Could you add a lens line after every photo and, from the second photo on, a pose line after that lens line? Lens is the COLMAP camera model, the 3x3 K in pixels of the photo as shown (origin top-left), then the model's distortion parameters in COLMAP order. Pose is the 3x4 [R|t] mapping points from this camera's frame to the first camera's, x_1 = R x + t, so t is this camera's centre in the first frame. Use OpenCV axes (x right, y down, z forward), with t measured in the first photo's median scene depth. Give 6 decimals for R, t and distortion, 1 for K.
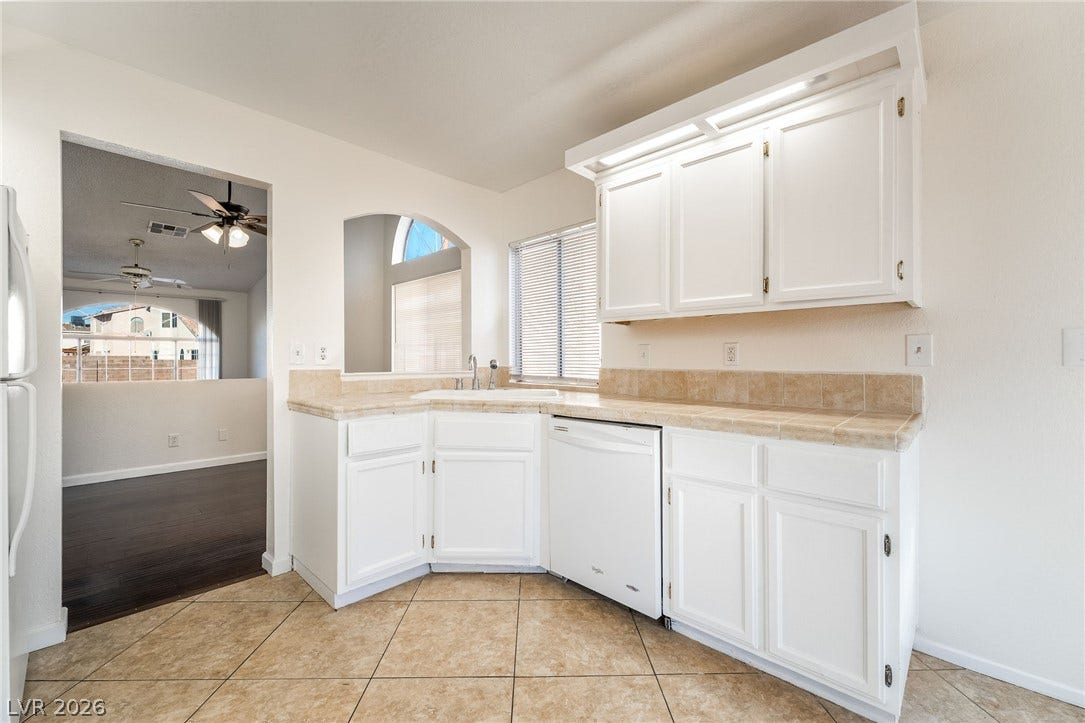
lens RADIAL K [[436.4, 0, 540.6], [0, 436.4, 359.5], [0, 0, 1]] dist [-0.000504, -0.000059]
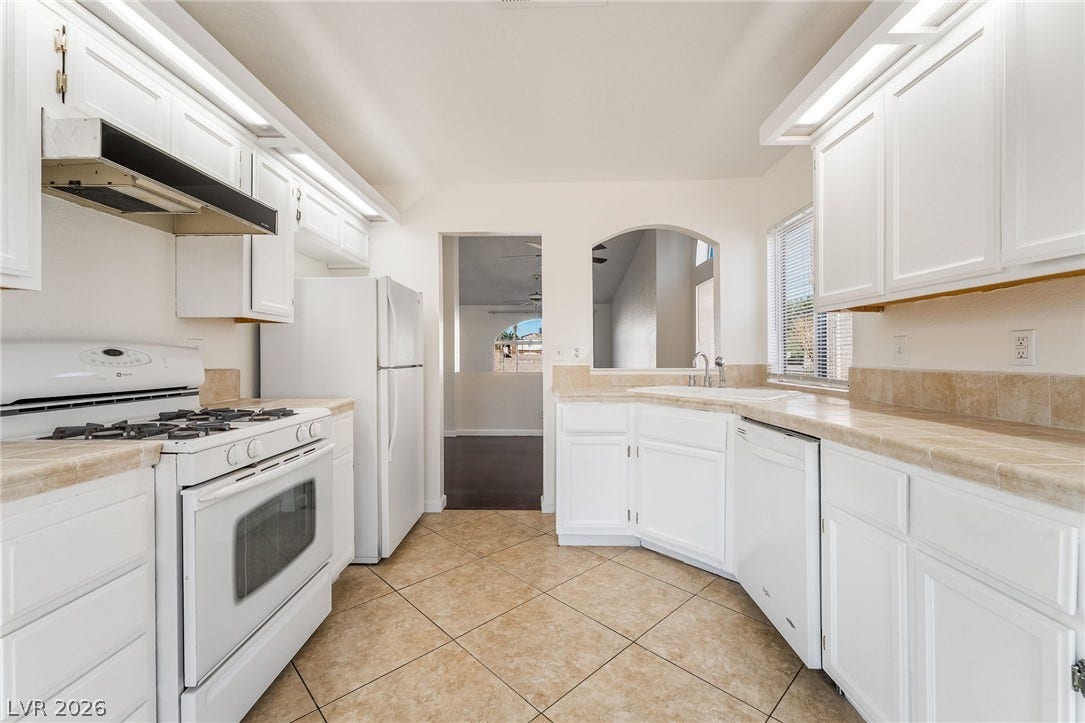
lens RADIAL K [[438.2, 0, 545.2], [0, 438.2, 358.7], [0, 0, 1]] dist [-0.000964, -0.000144]
pose [[0.685994, -0.000275, -0.727607, 0.416455], [0.004000, 0.999986, 0.003394, -0.001003], [0.727596, -0.005238, 0.685986, 0.049326]]
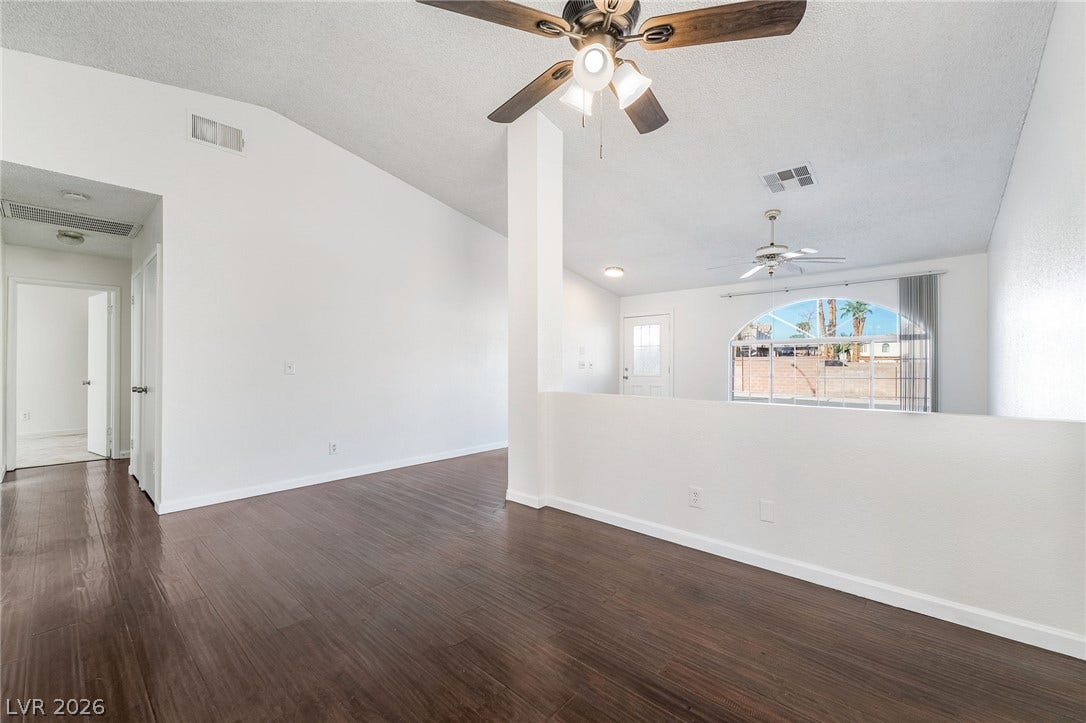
lens RADIAL K [[436.8, 0, 541.1], [0, 436.8, 359.5], [0, 0, 1]] dist [-0.000504, -0.000059]
pose [[0.051190, -0.014248, -0.998587, -0.476651], [-0.000462, 0.999898, -0.014290, 0.001144], [0.998689, 0.001192, 0.051179, 1.494399]]
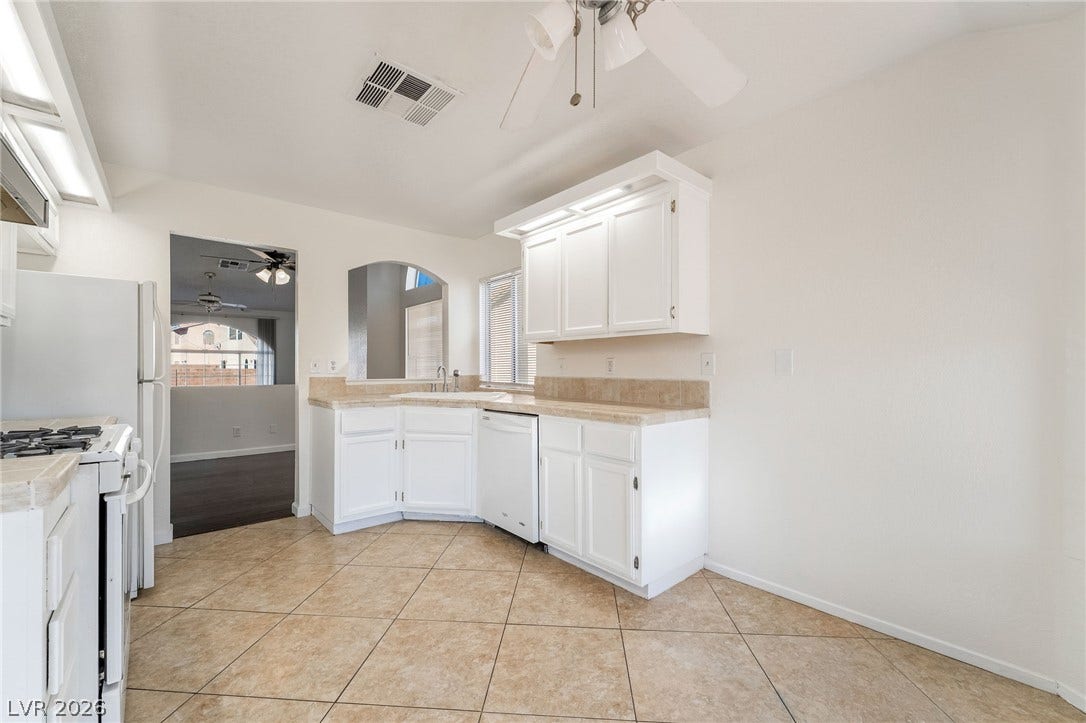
lens RADIAL K [[431.6, 0, 539.7], [0, 431.6, 367.6], [0, 0, 1]] dist [0.000162, -0.000089]
pose [[0.995798, -0.000218, -0.091573, 0.333119], [0.000061, 0.999999, -0.001717, -0.004915], [0.091573, 0.001704, 0.995797, -0.376986]]
